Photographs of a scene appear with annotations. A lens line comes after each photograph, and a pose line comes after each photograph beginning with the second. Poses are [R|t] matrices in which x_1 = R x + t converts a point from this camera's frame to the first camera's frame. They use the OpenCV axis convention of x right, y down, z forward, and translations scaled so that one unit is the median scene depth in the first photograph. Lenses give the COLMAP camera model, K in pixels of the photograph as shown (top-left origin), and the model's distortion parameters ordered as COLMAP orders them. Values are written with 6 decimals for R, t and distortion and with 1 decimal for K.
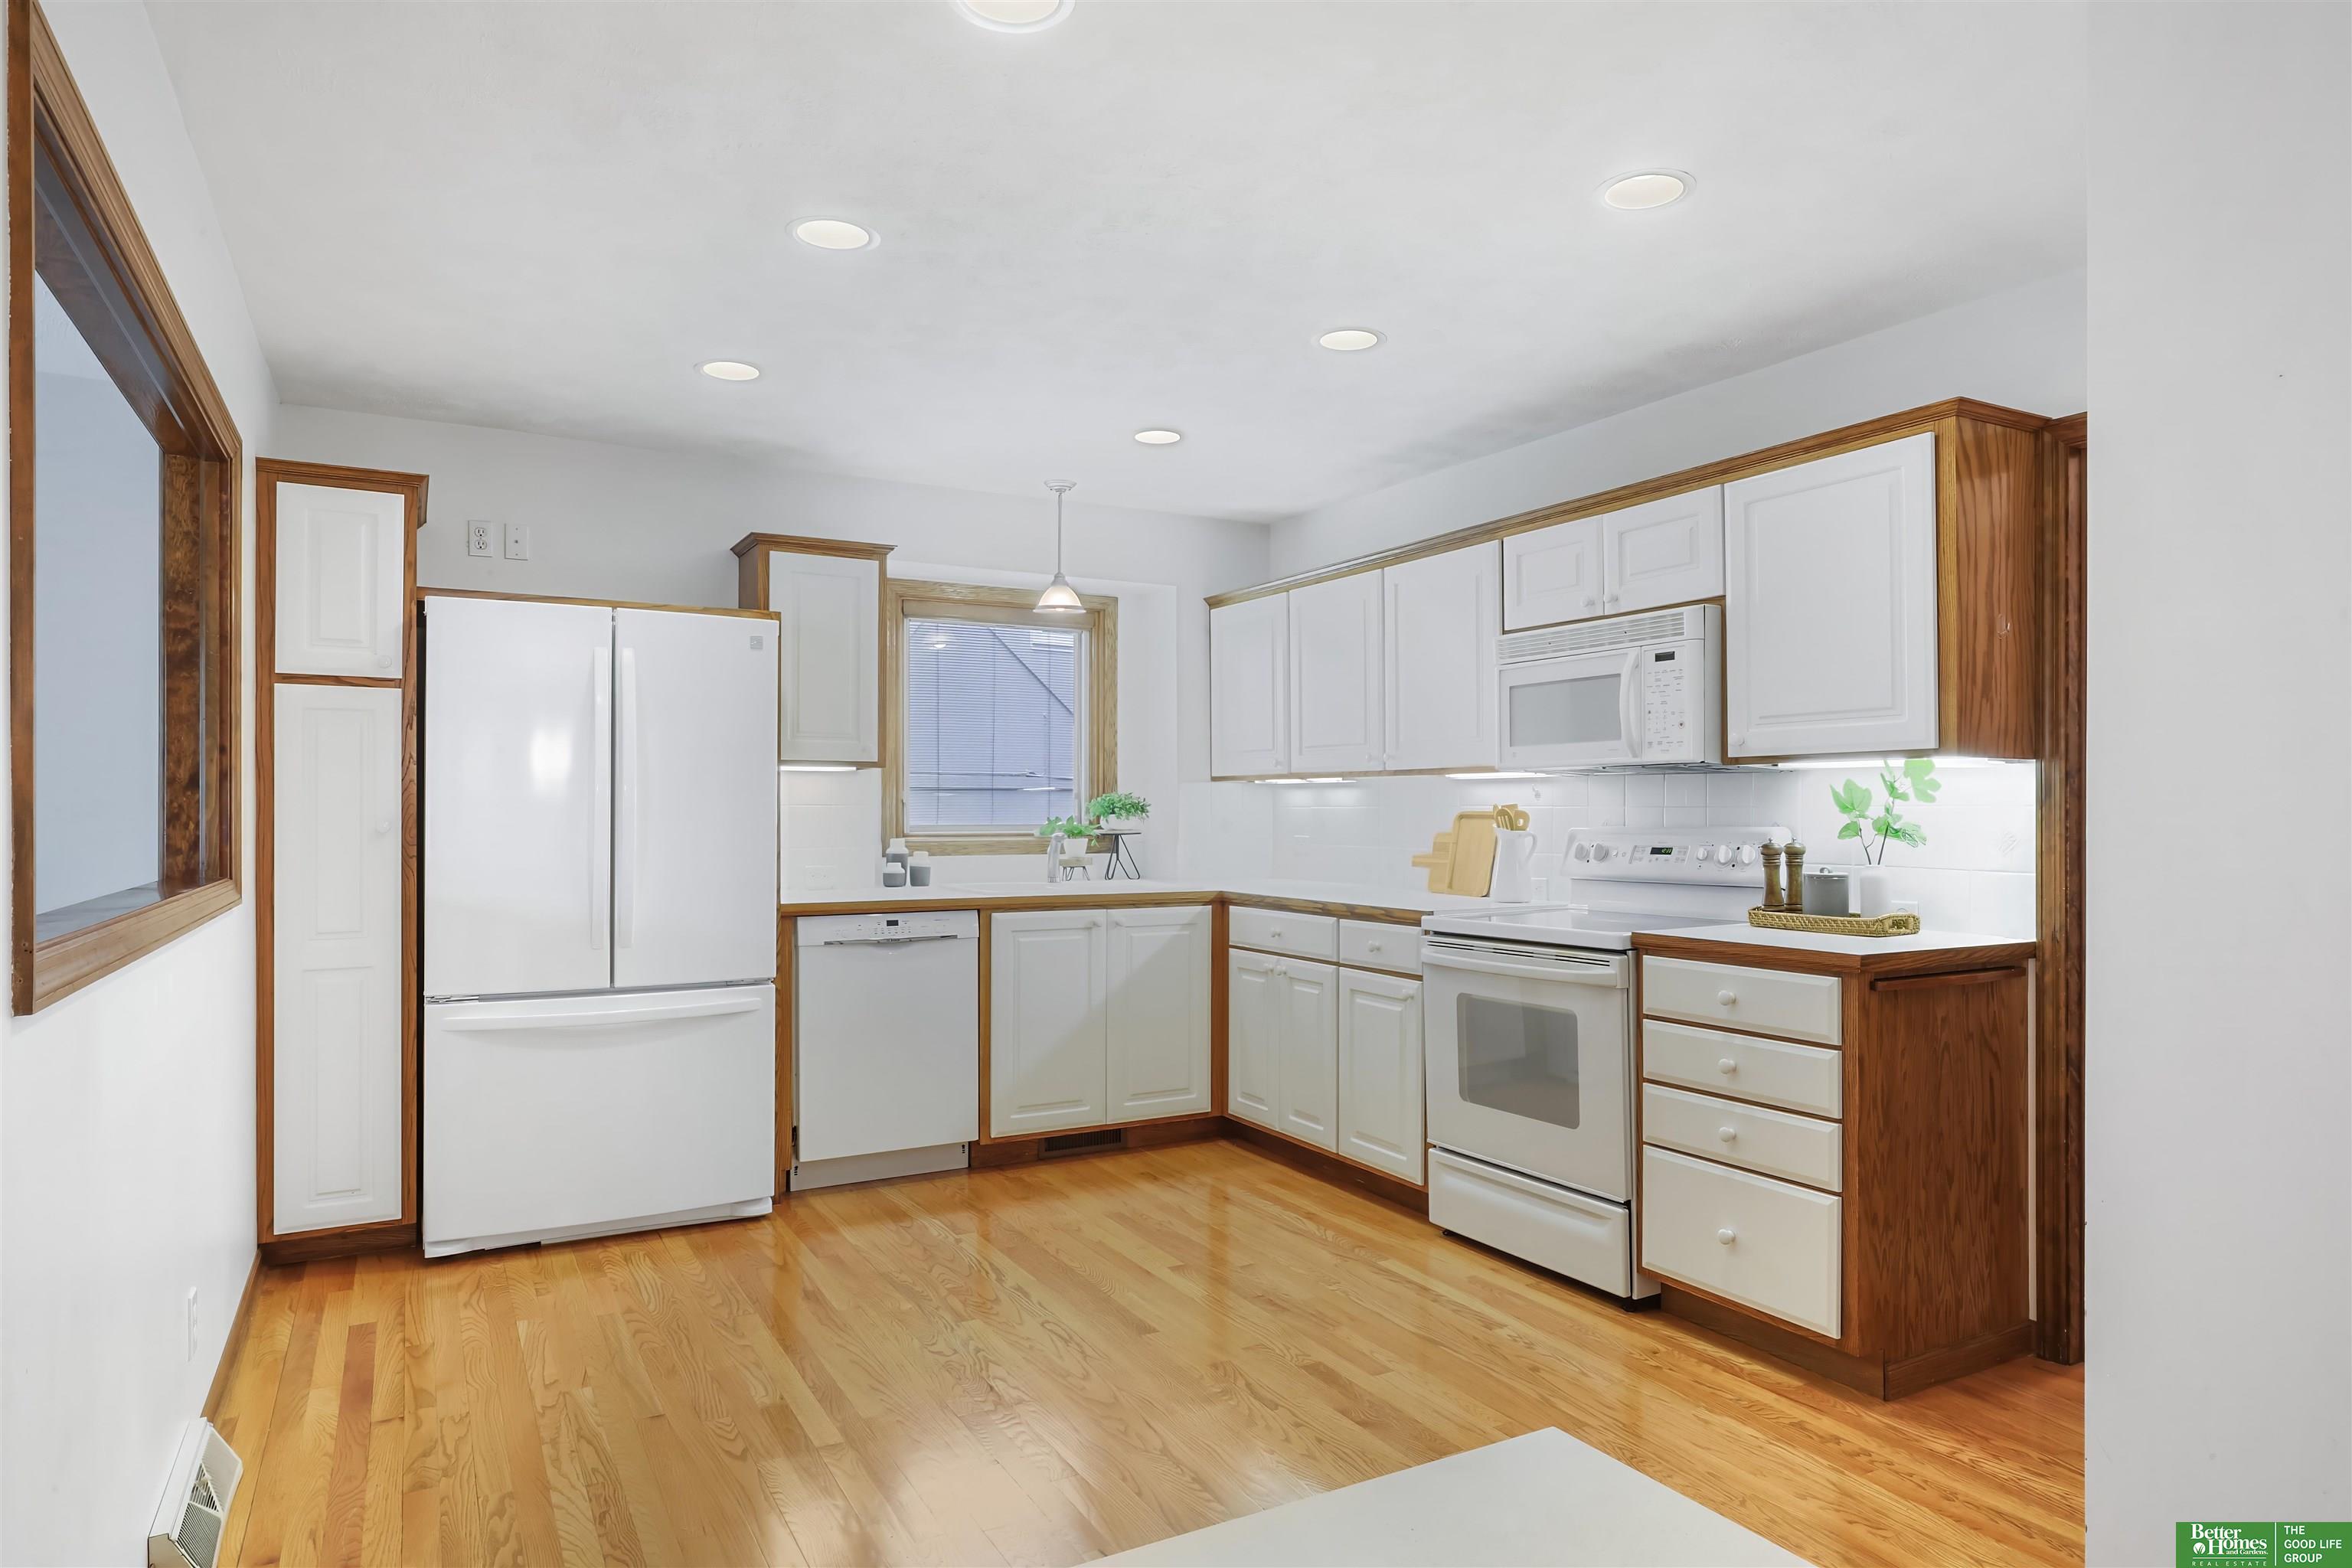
lens RADIAL K [[1405.9, 0, 1189.0], [0, 1405.9, 784.9], [0, 0, 1]] dist [0.003063, 0.002322]
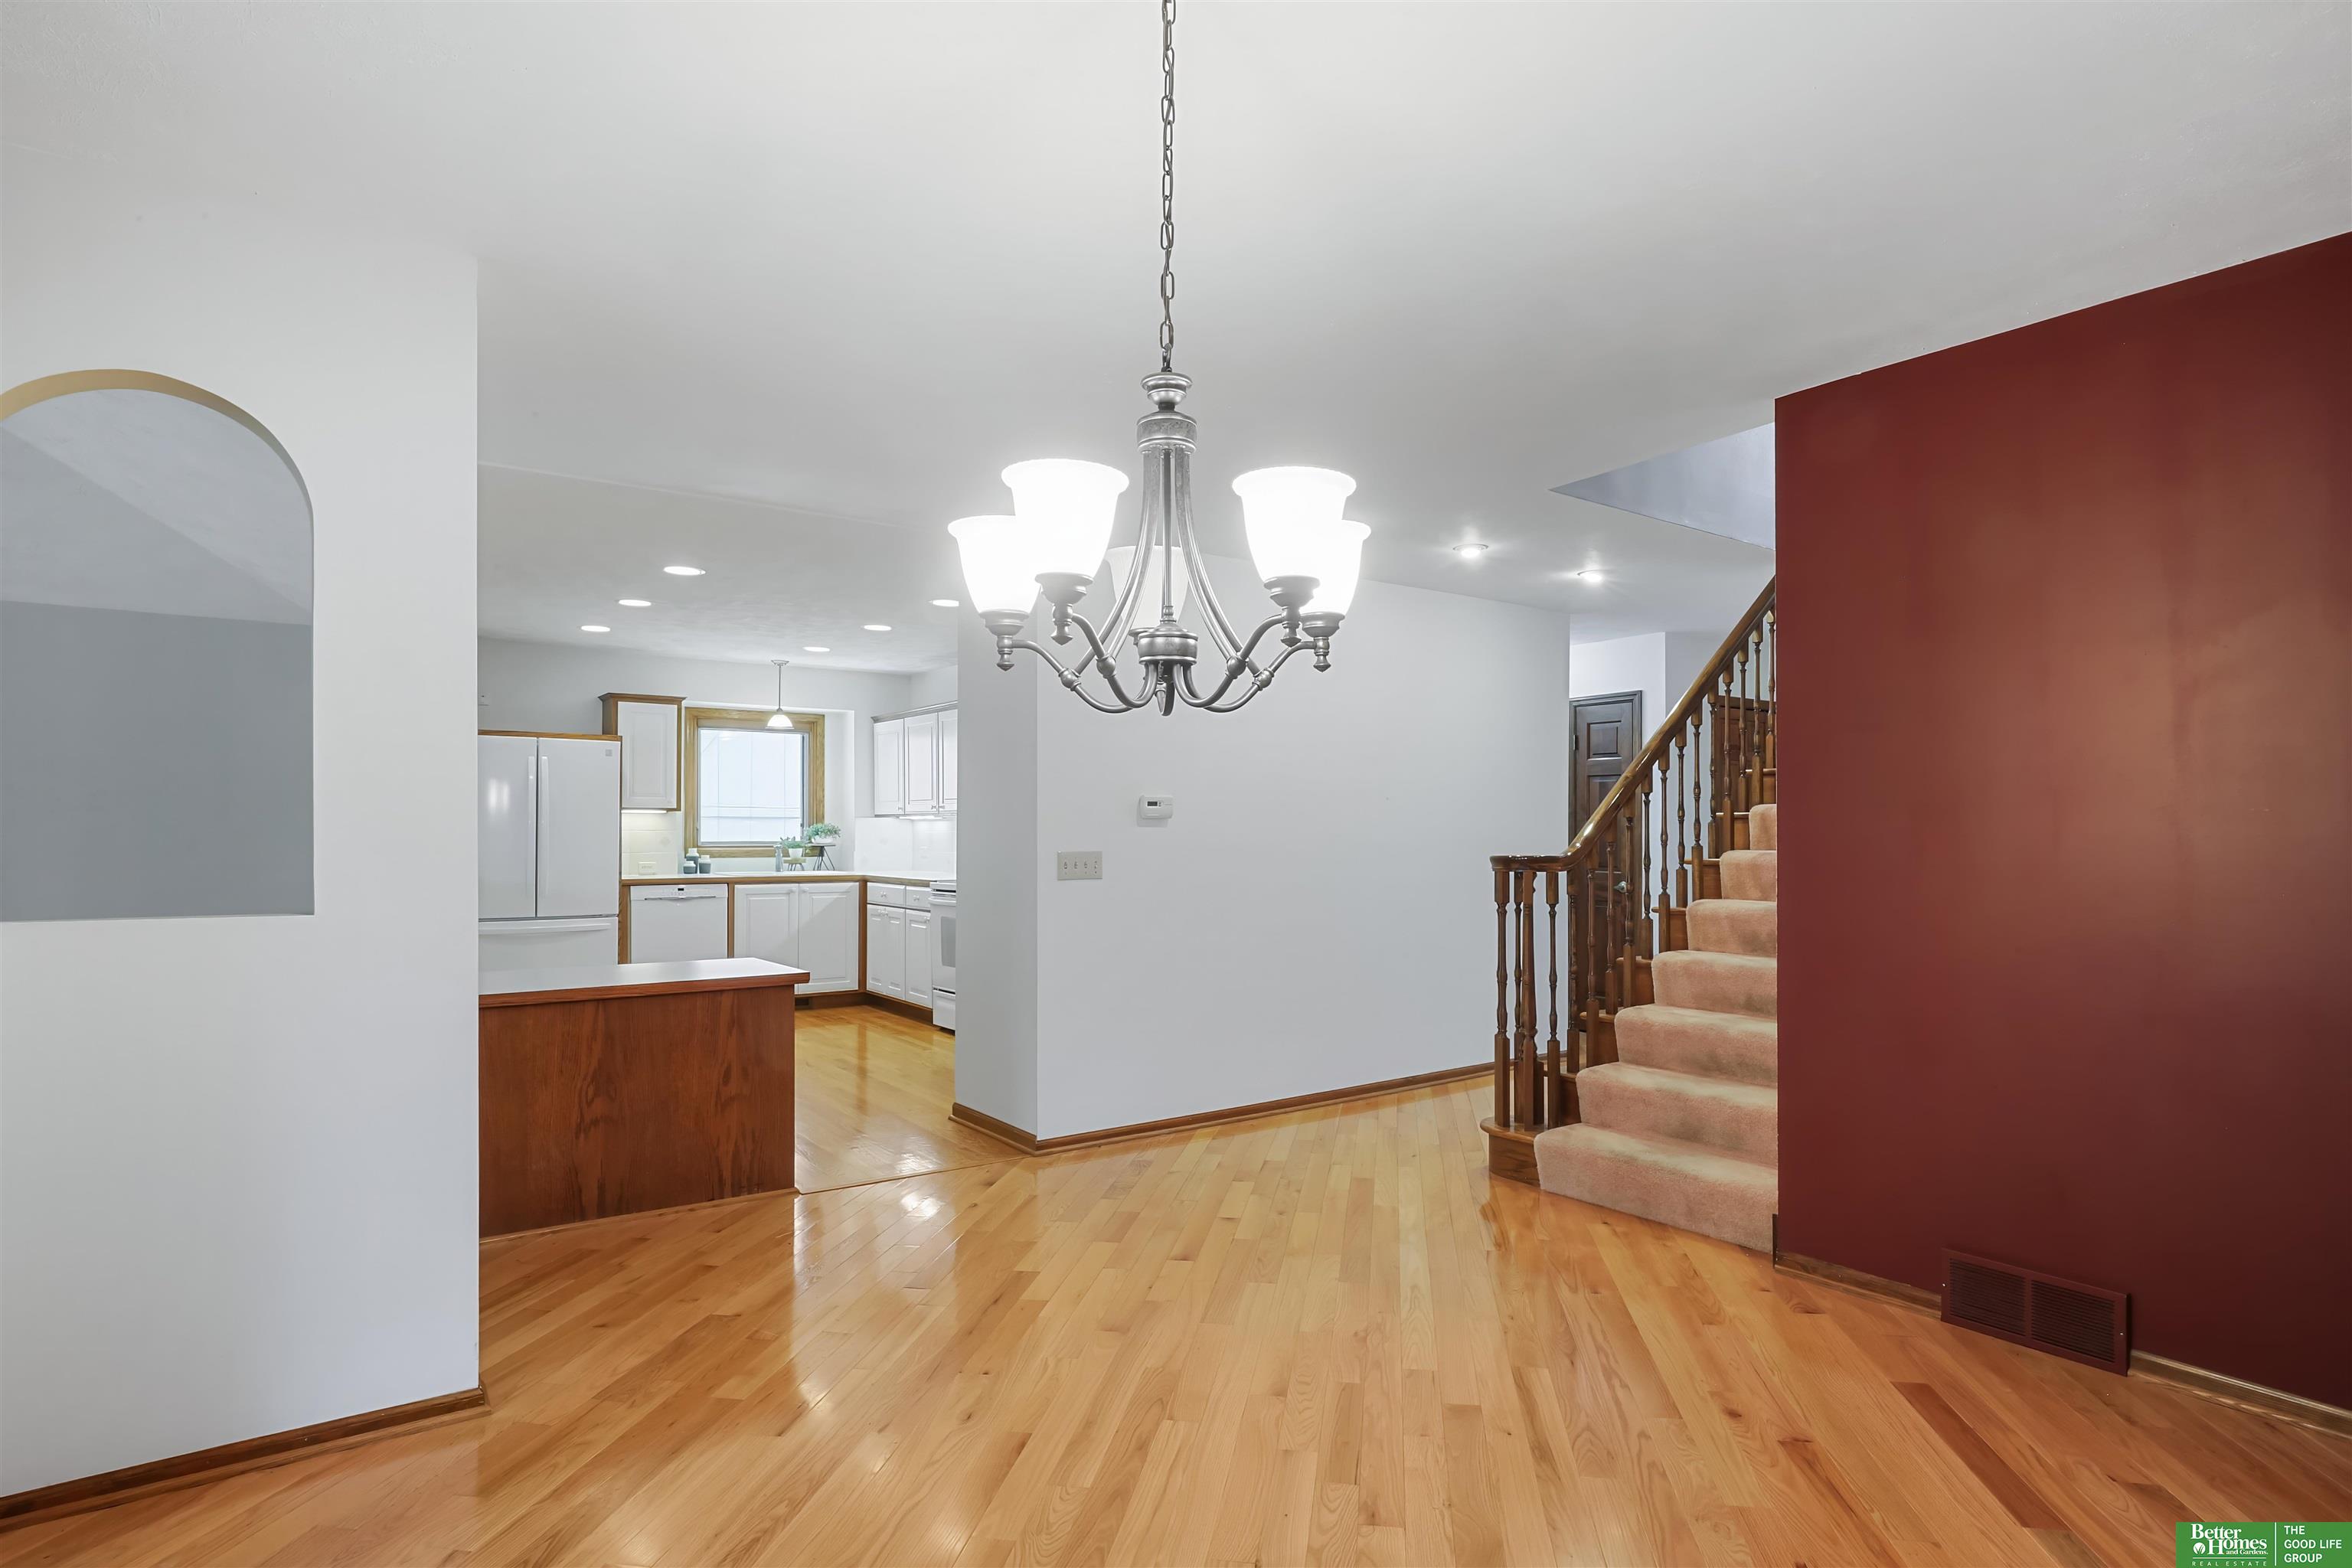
lens RADIAL K [[1198.0, 0, 1154.8], [0, 1198.0, 802.5], [0, 0, 1]] dist [0.006412, 0.001895]
pose [[0.994017, 0.003245, 0.109181, 0.242243], [-0.002722, 0.999984, -0.004938, -0.016864], [-0.109195, 0.004612, 0.994010, -0.685413]]
